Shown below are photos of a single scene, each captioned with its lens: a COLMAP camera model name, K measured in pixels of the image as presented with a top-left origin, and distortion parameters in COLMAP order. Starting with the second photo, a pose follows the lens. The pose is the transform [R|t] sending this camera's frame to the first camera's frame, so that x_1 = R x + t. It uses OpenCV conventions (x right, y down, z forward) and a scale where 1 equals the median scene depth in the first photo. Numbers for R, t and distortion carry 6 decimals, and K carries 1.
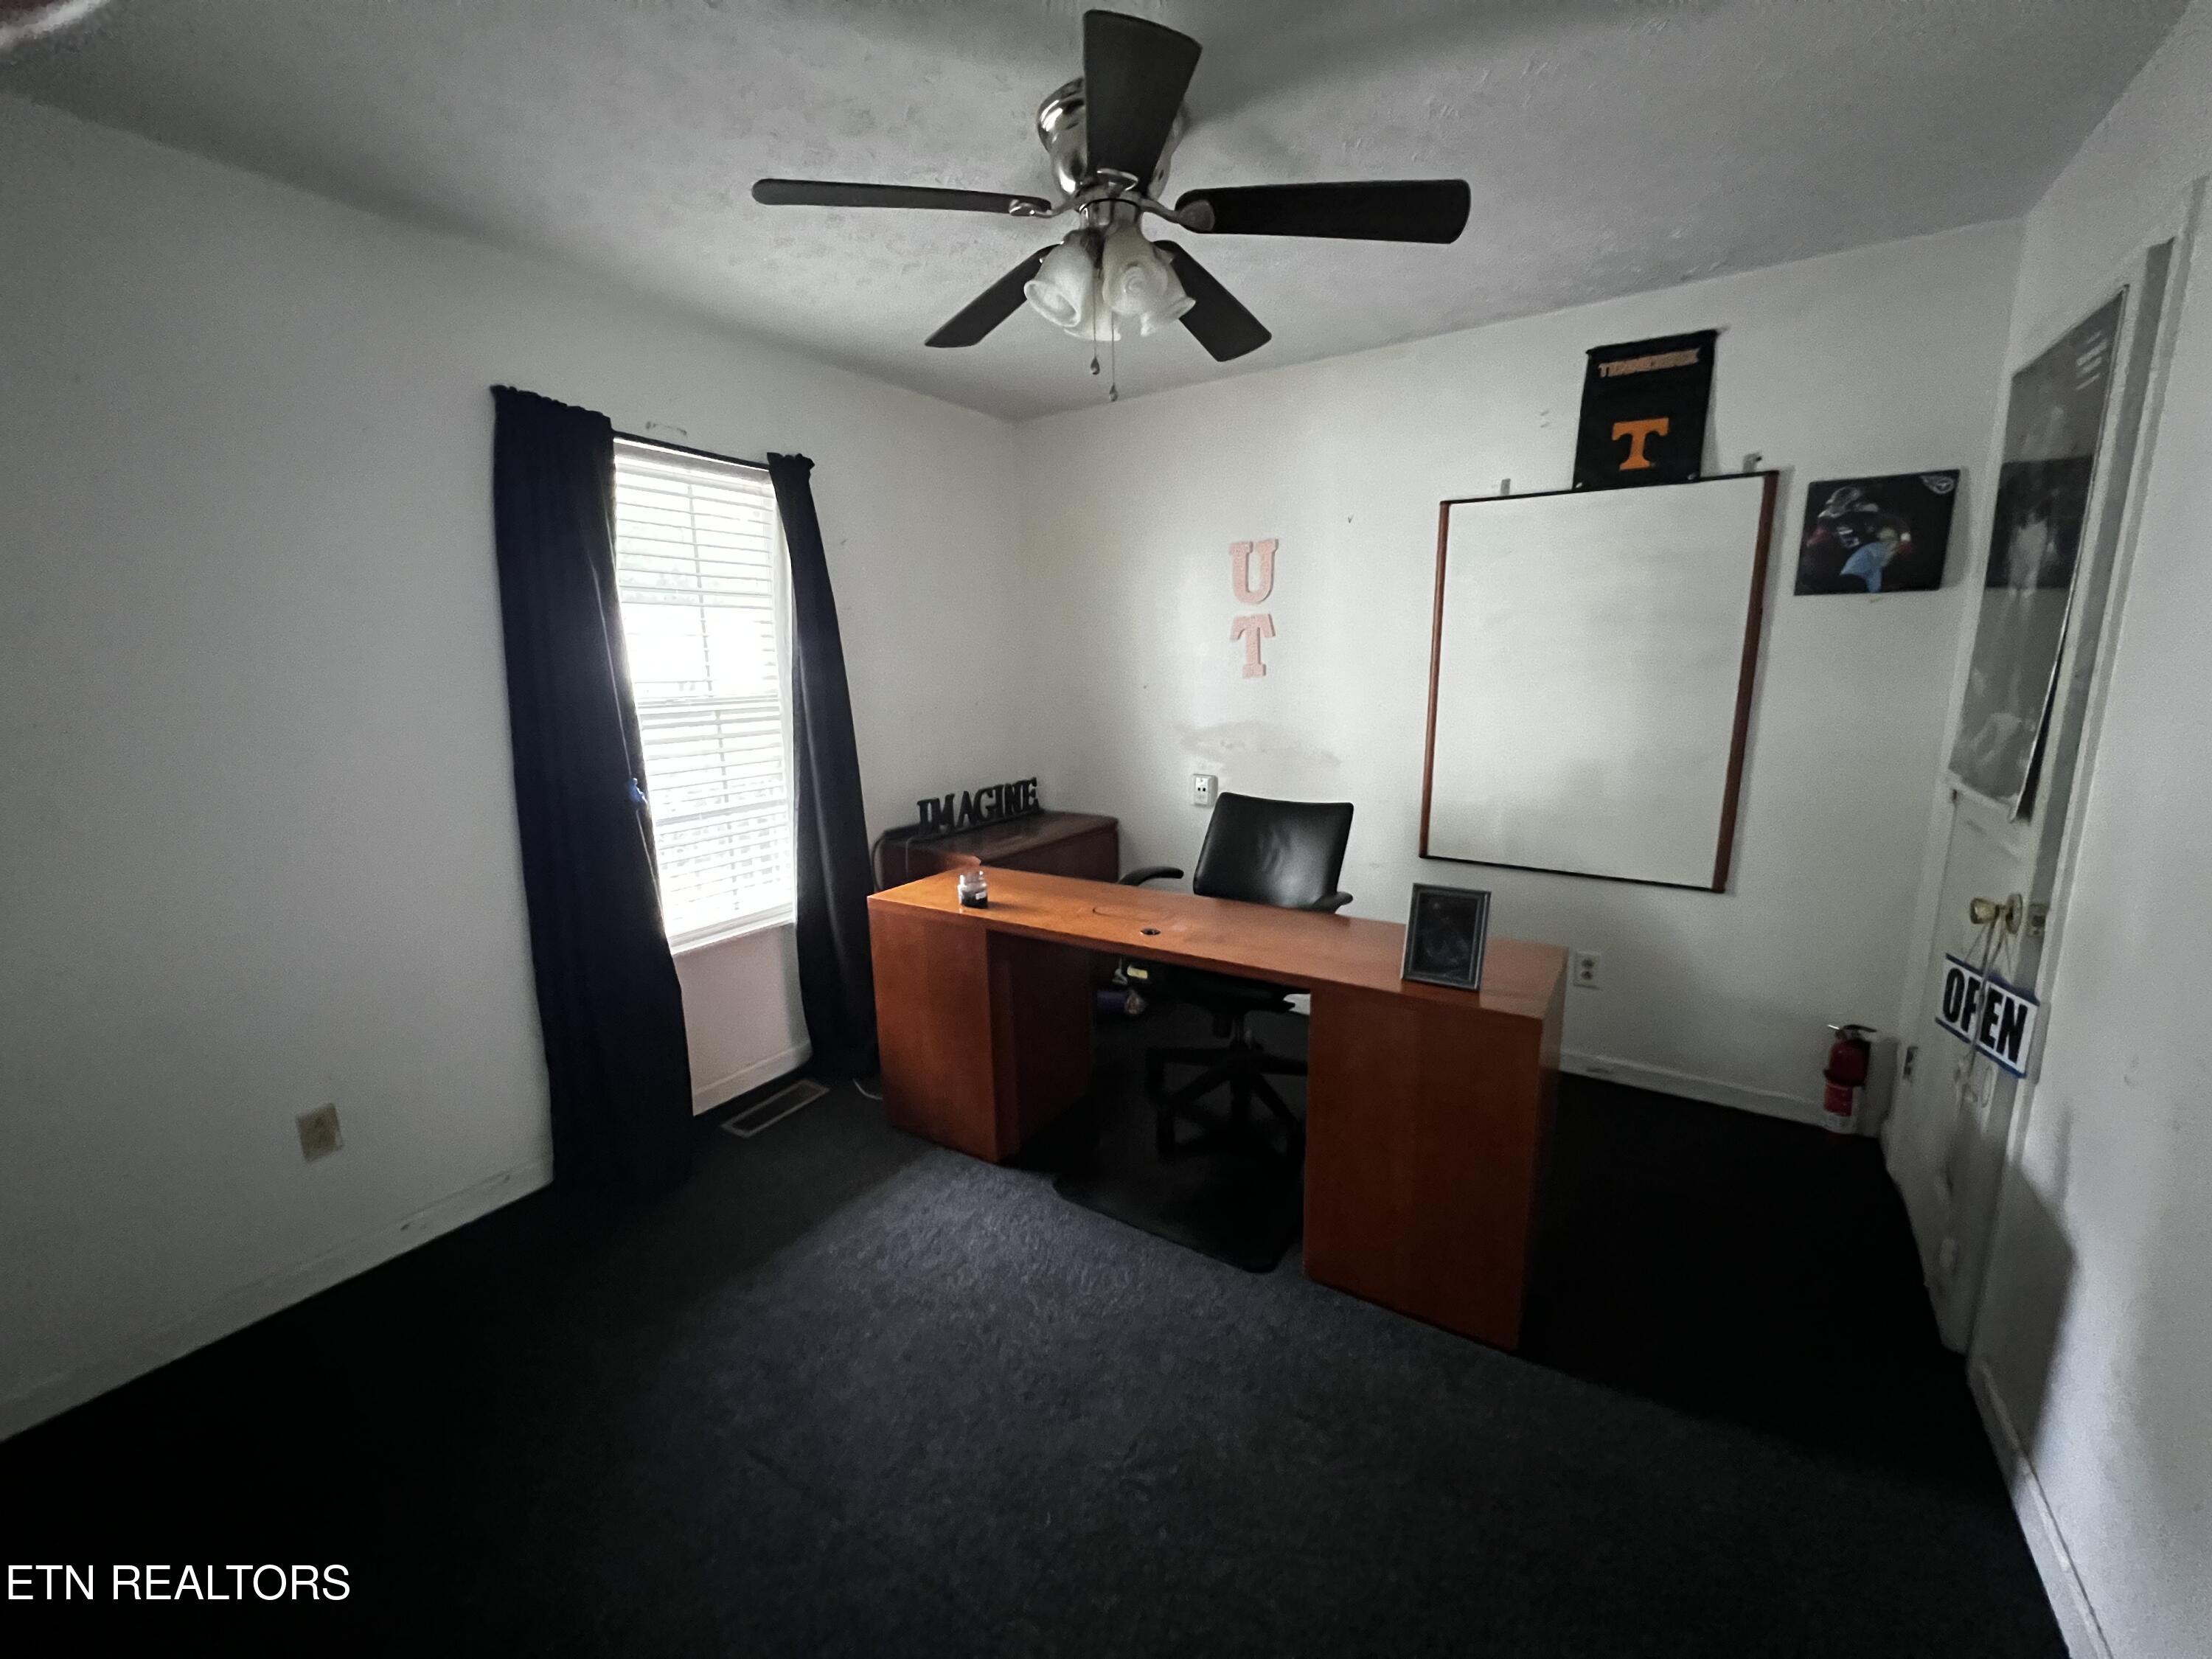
lens RADIAL K [[885.6, 0, 1106.0], [0, 885.6, 829.5], [0, 0, 1]] dist [-0.001726, -0.000047]
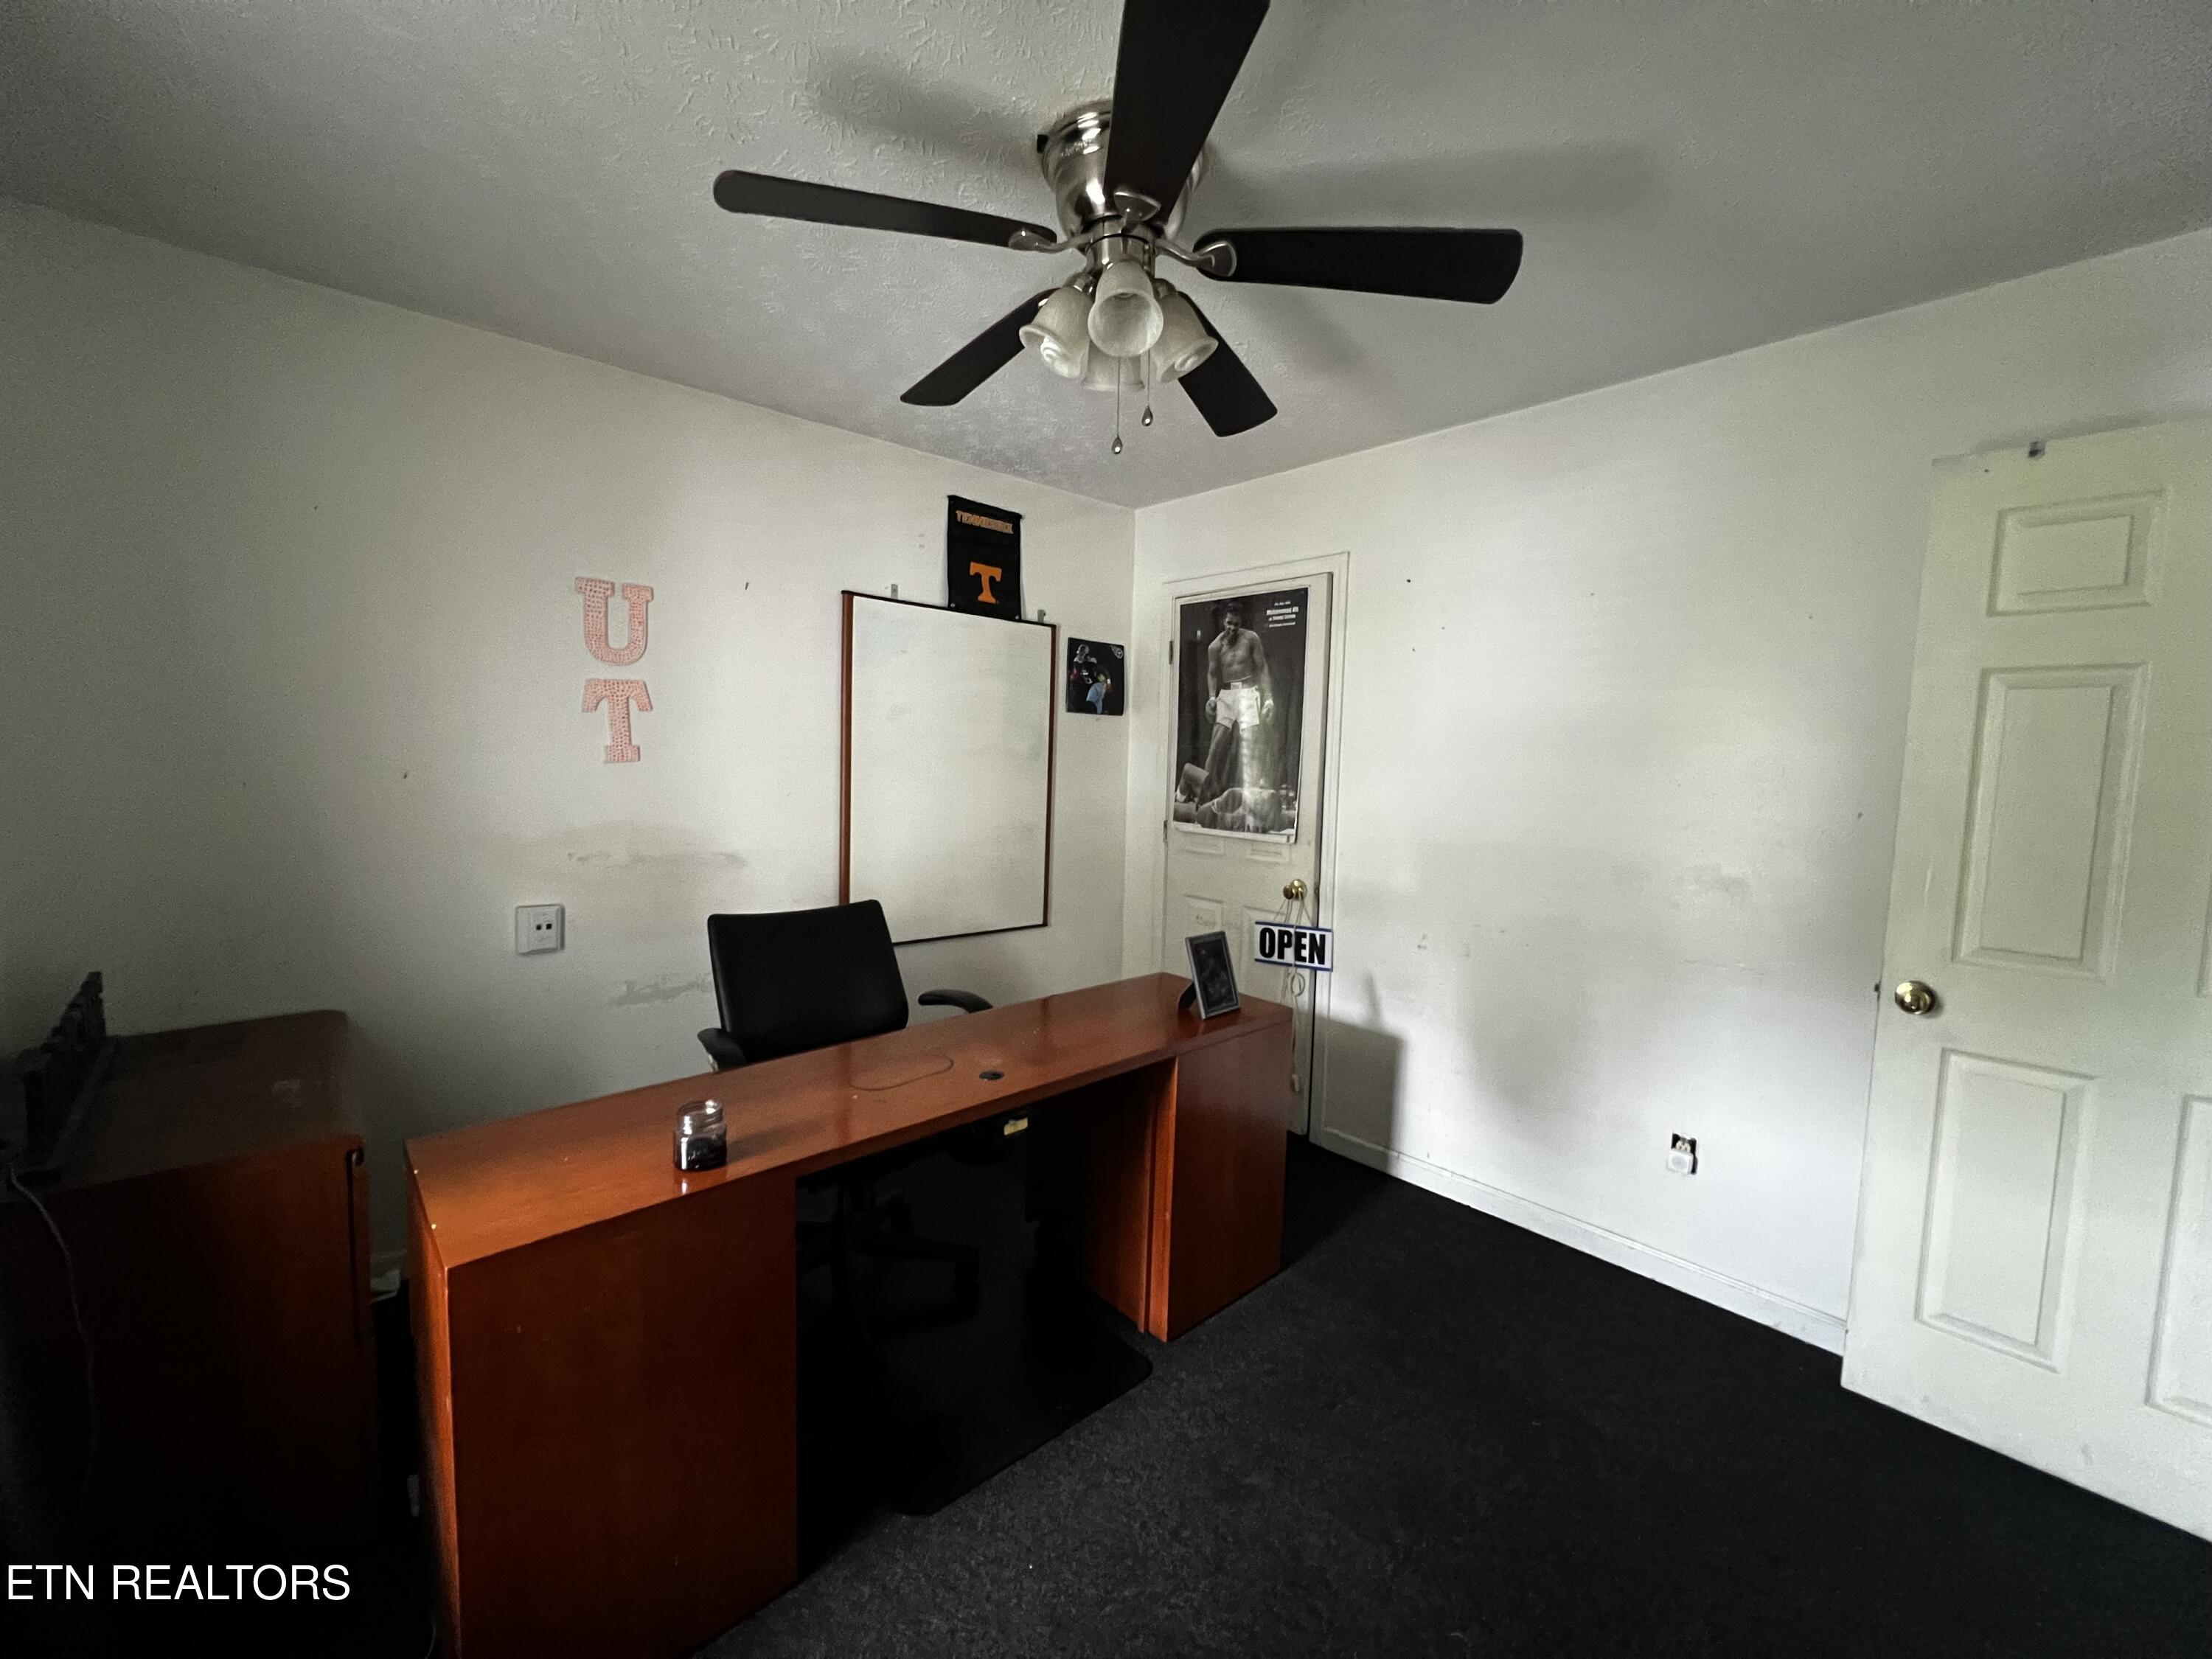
lens RADIAL K [[885.6, 0, 1106.0], [0, 885.6, 829.5], [0, 0, 1]] dist [-0.001726, -0.000047]
pose [[0.247221, -0.061060, 0.967033, -0.622216], [0.156763, 0.987385, 0.022269, -0.096443], [-0.956194, 0.146089, 0.253674, 0.597699]]
